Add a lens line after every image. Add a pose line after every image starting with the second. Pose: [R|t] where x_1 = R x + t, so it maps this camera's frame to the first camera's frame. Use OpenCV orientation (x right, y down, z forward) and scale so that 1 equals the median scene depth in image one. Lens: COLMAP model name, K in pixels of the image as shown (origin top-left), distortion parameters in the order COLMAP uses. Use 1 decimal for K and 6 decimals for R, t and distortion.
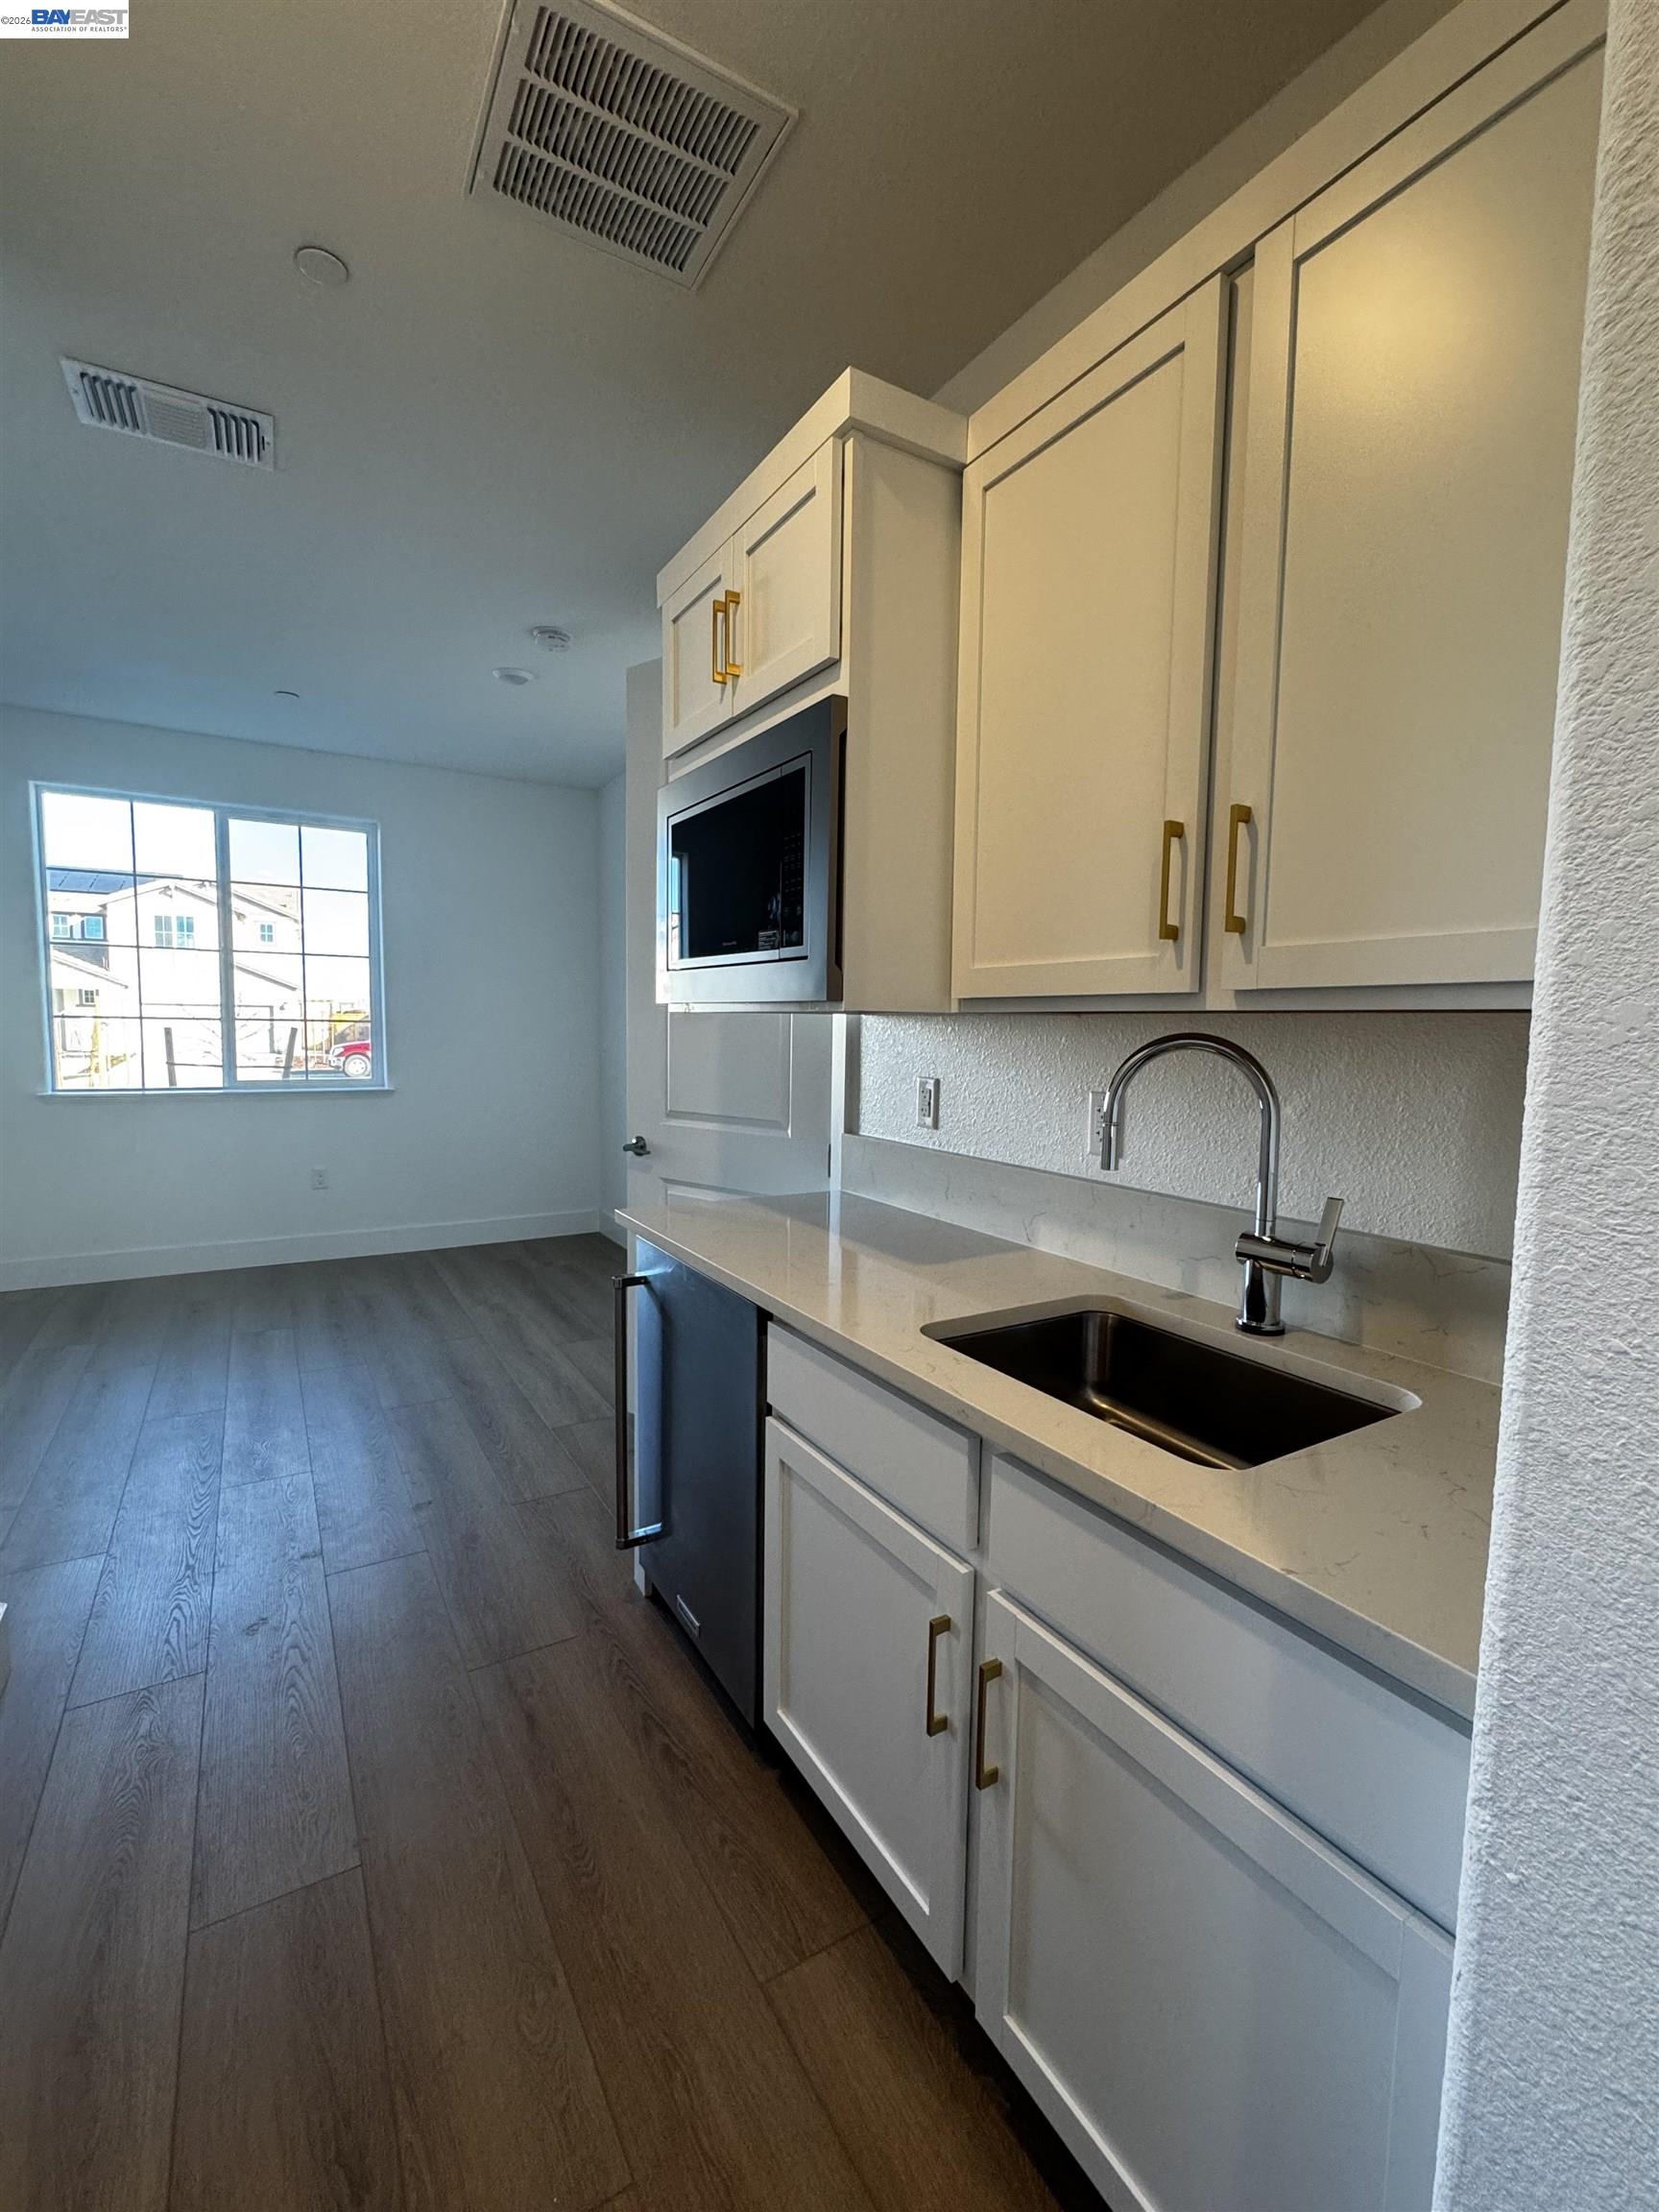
lens RADIAL K [[951.6, 0, 829.2], [0, 951.6, 1106.7], [0, 0, 1]] dist [-0.005800, -0.000391]
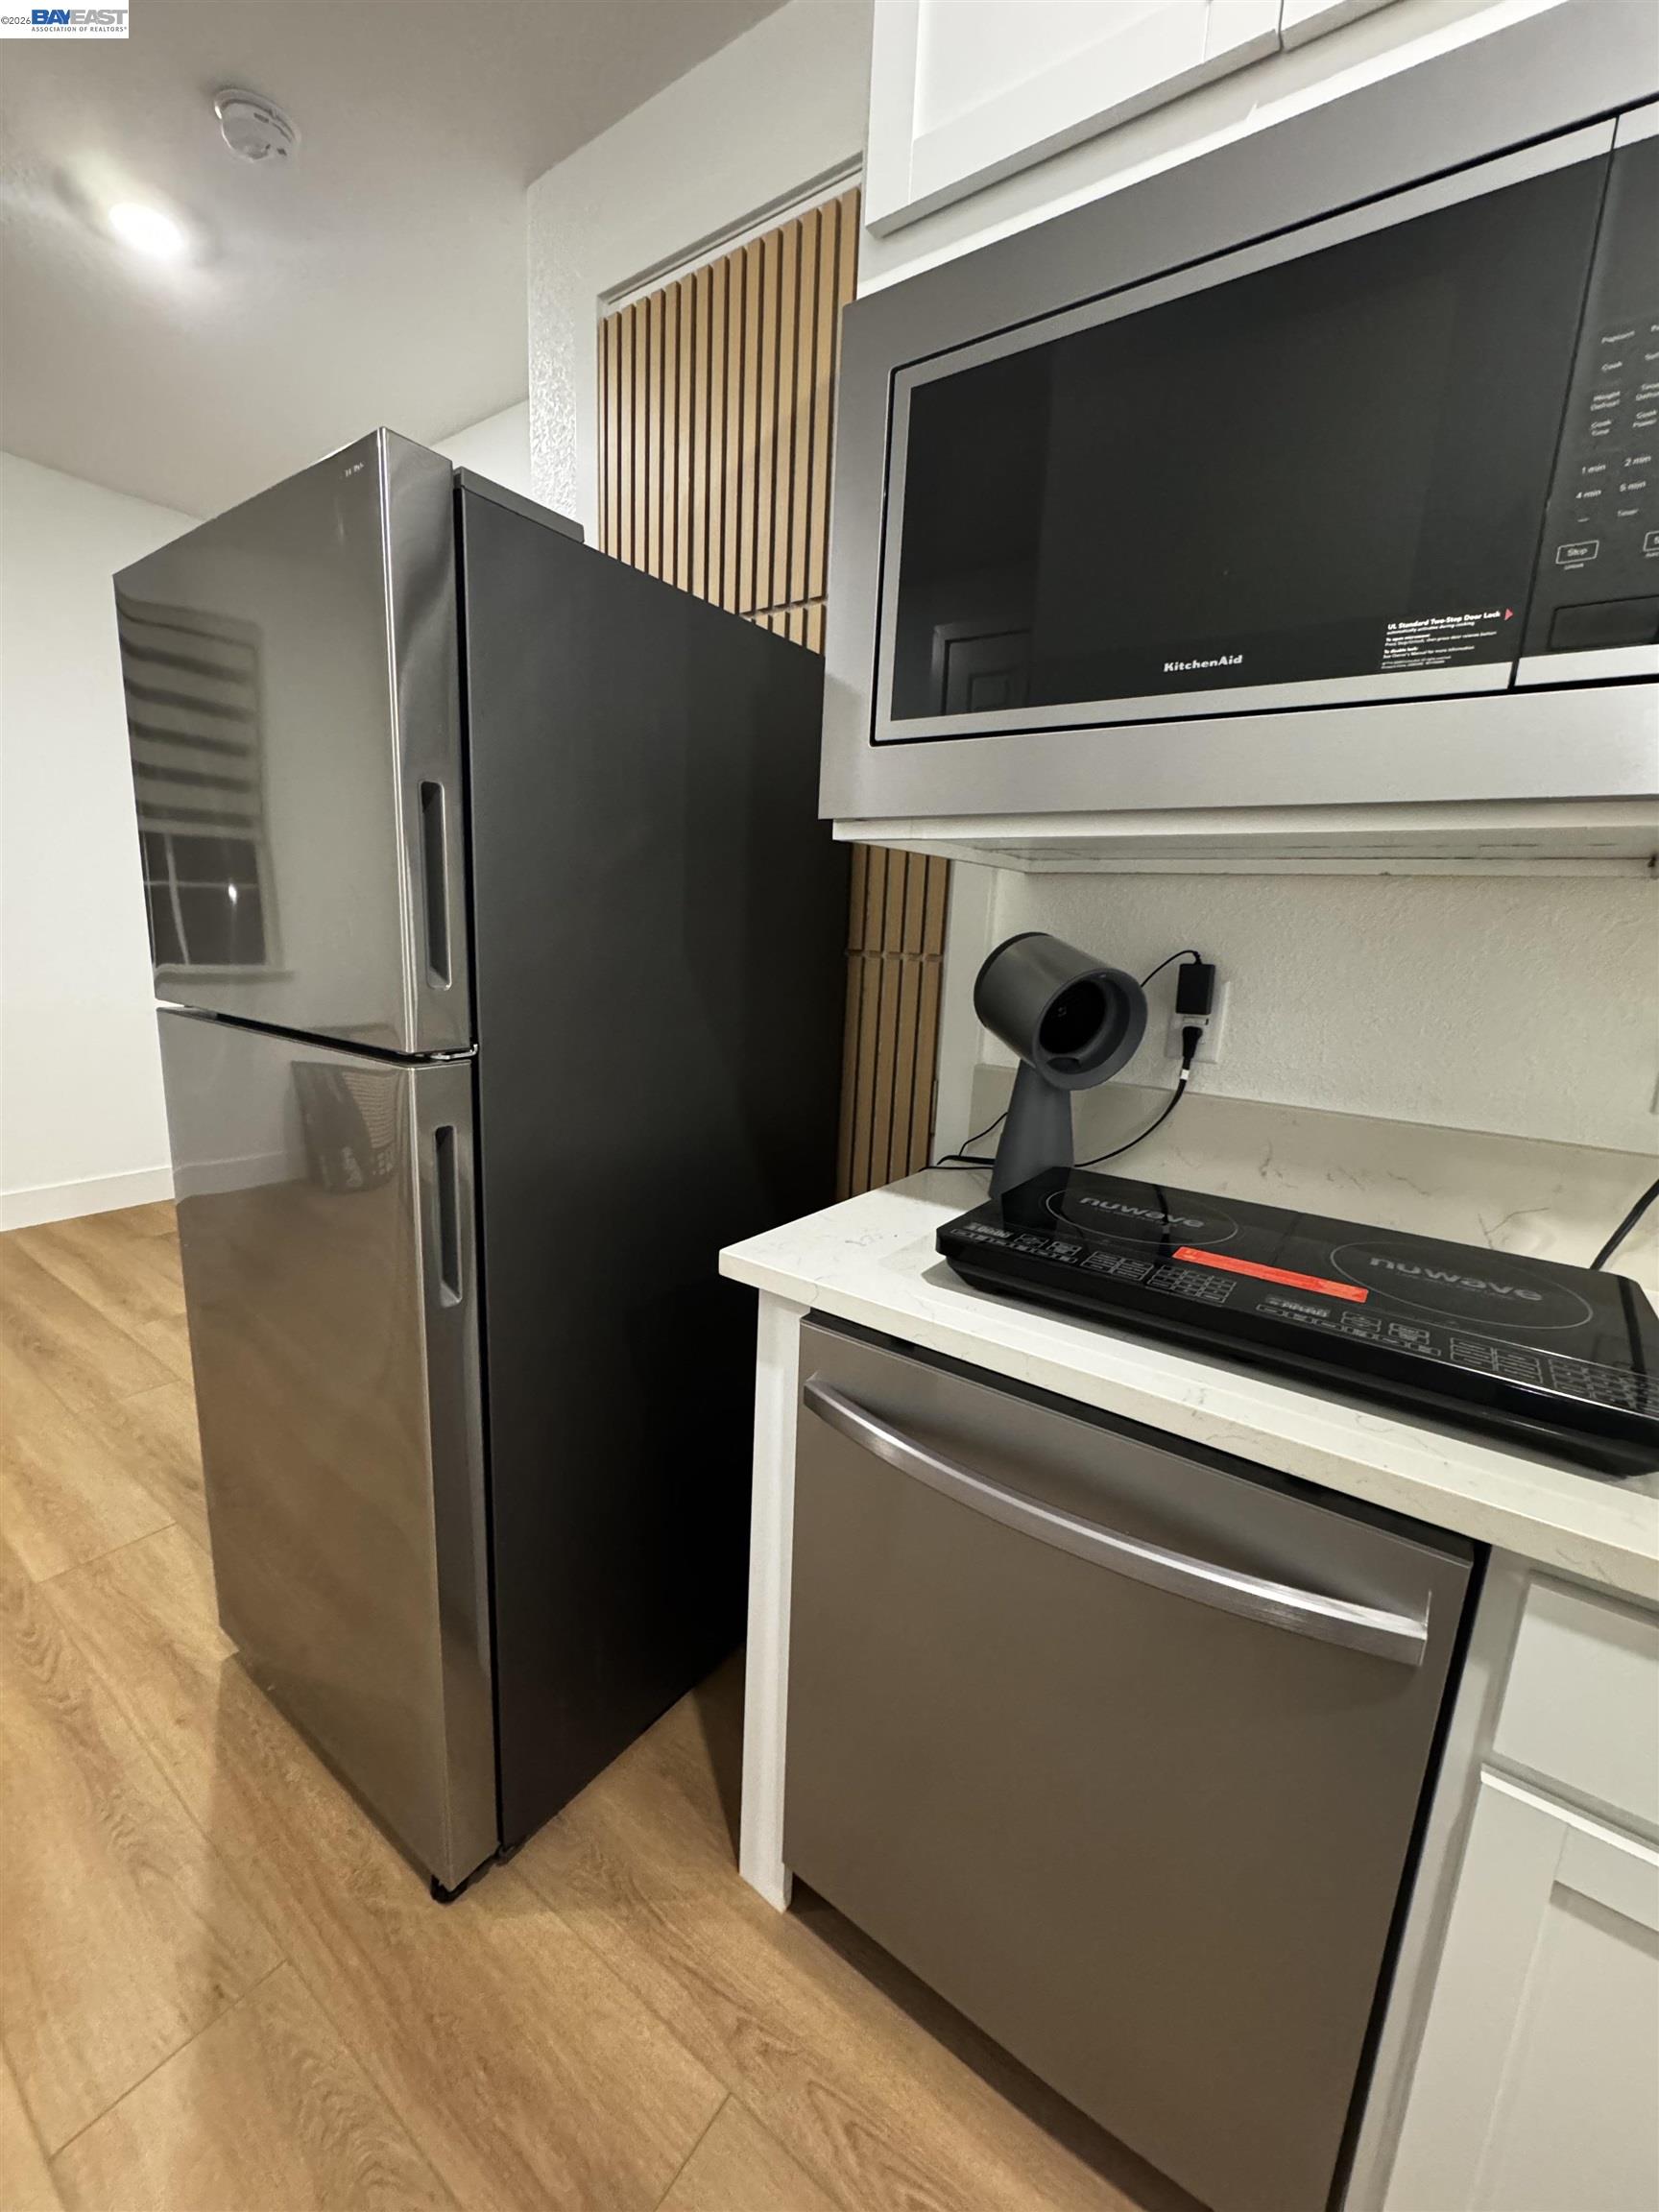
lens RADIAL K [[885.7, 0, 829.5], [0, 885.7, 1106.0], [0, 0, 1]] dist [-0.004100, 0.000256]
pose [[0.915941, -0.054582, 0.397583, -0.538467], [0.003398, 0.991727, 0.128320, -0.035713], [-0.401298, -0.116182, 0.908549, 0.878569]]
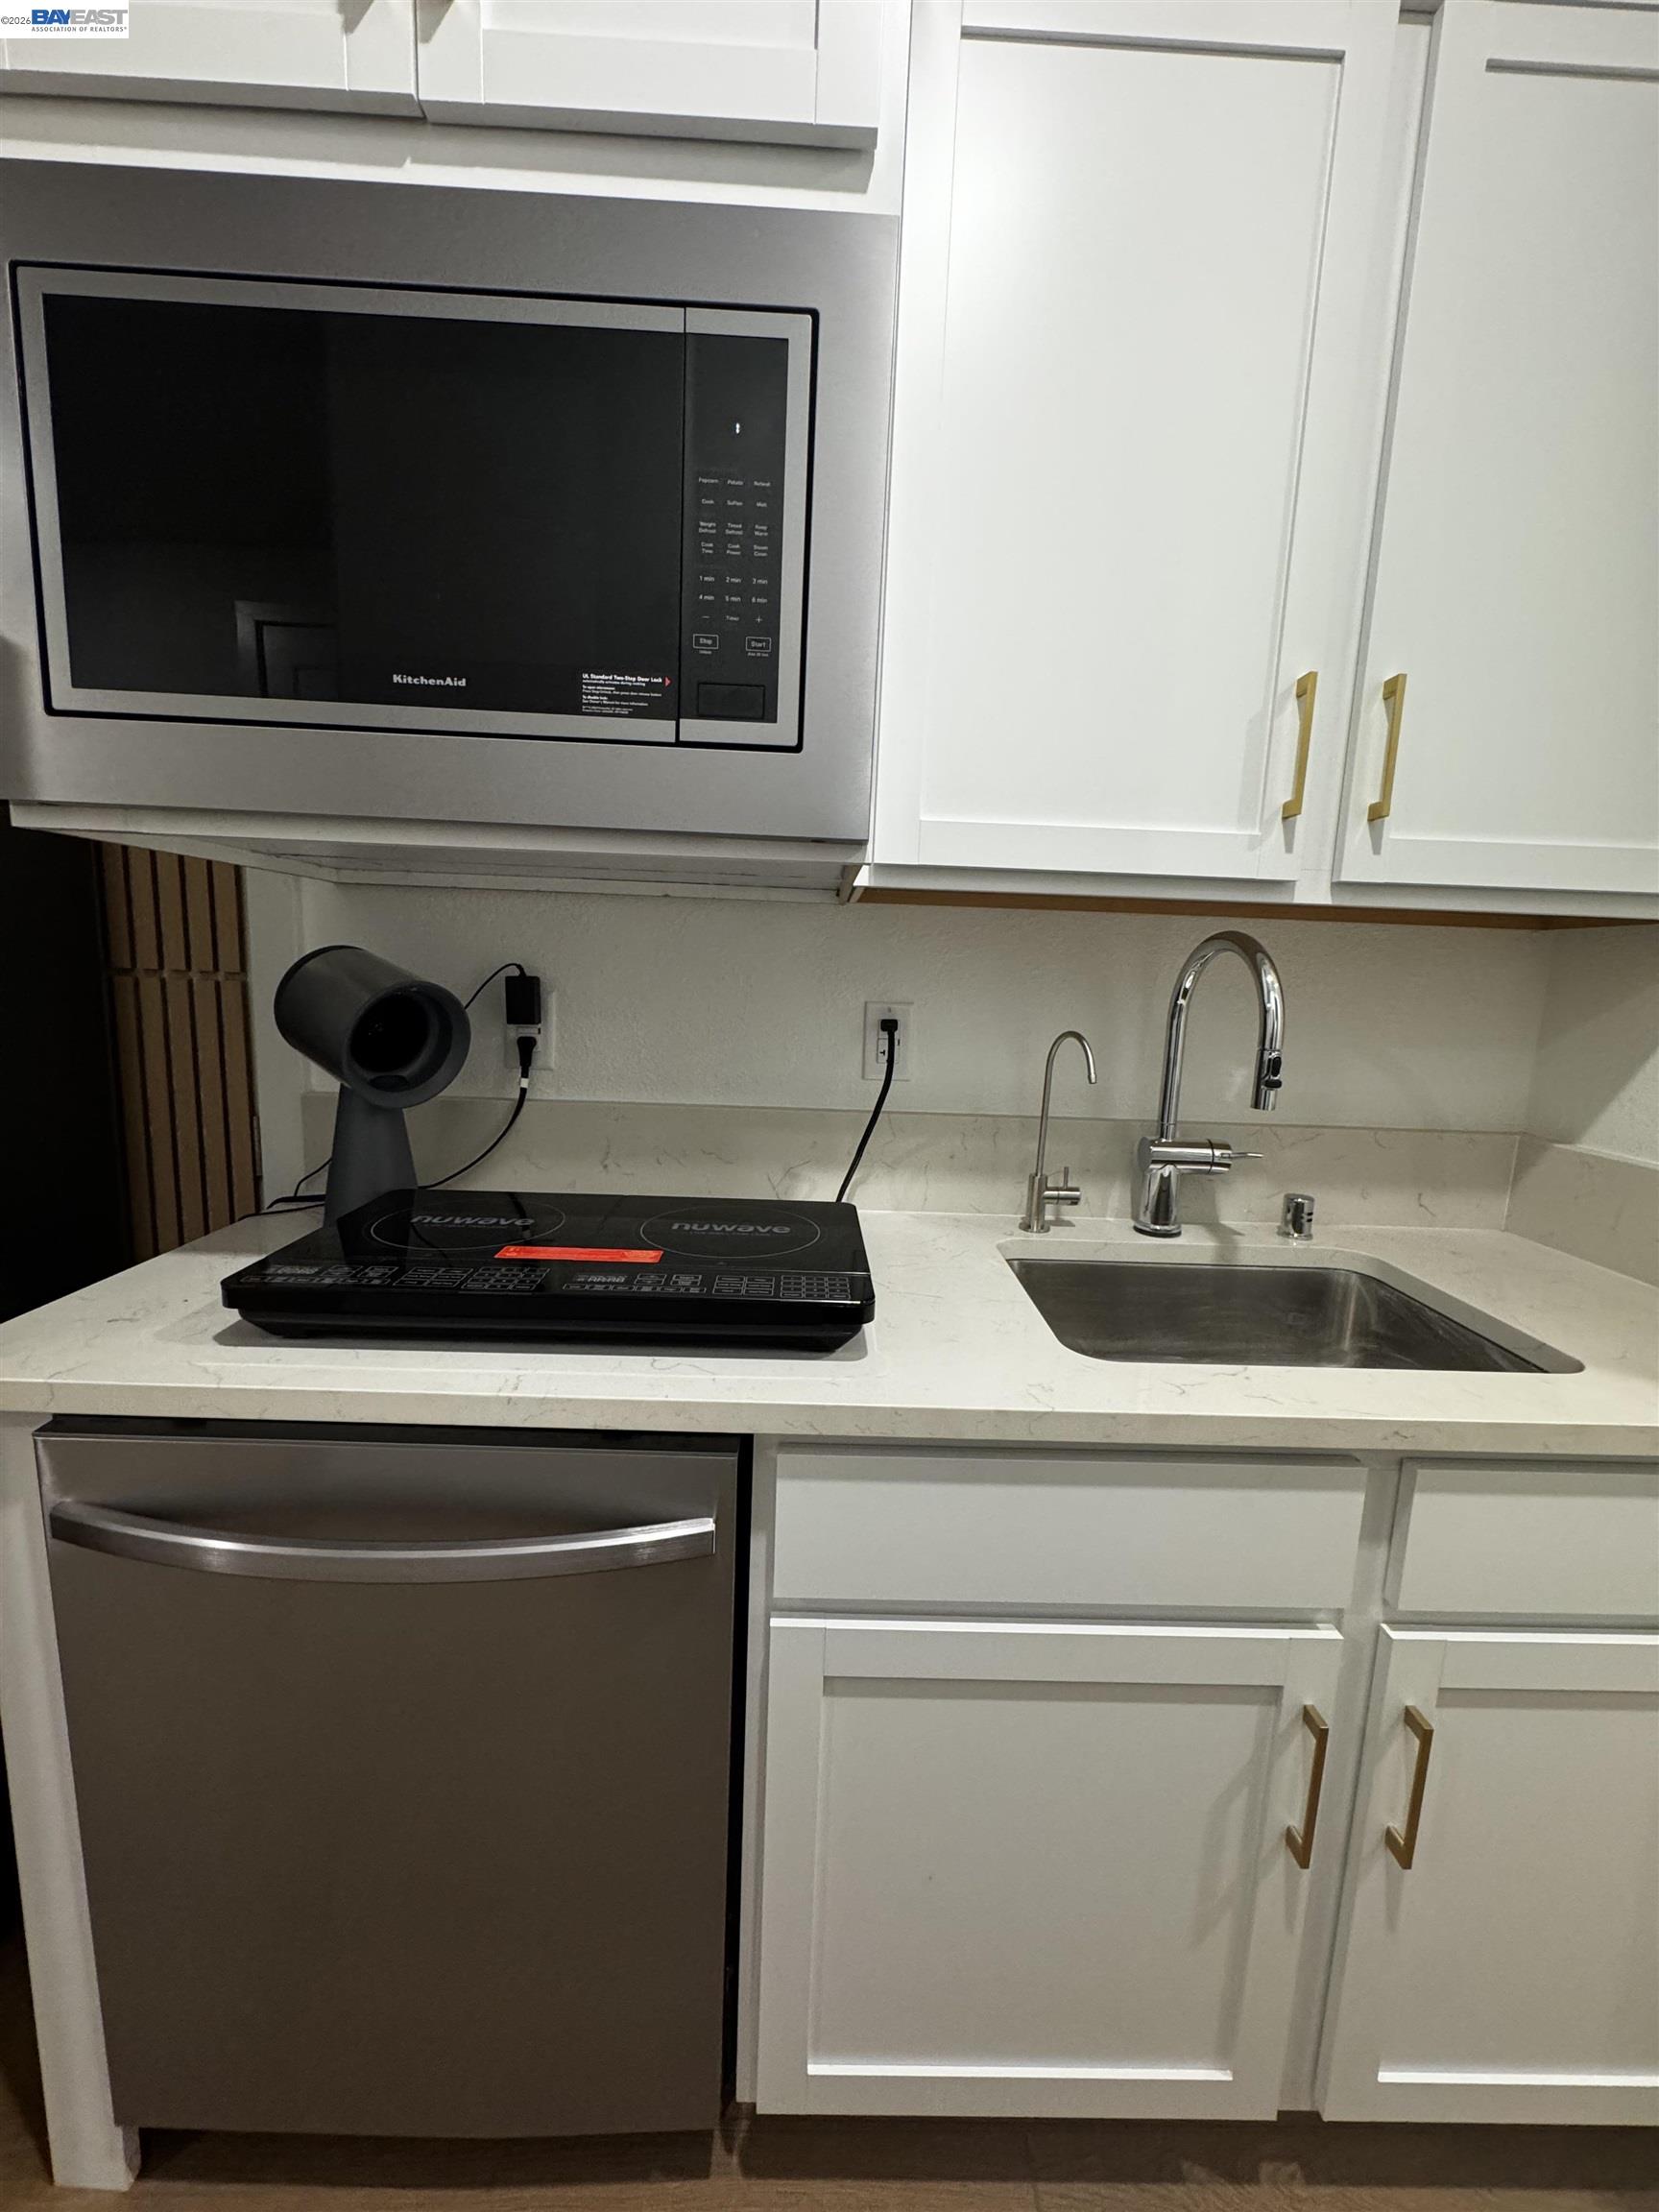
lens RADIAL K [[882.2, 0, 829.8], [0, 882.2, 1106.6], [0, 0, 1]] dist [-0.003312, 0.000317]
pose [[0.497575, -0.126407, 0.858161, -0.489338], [0.043004, 0.991703, 0.121143, -0.024760], [-0.866354, -0.023374, 0.498883, 0.812645]]
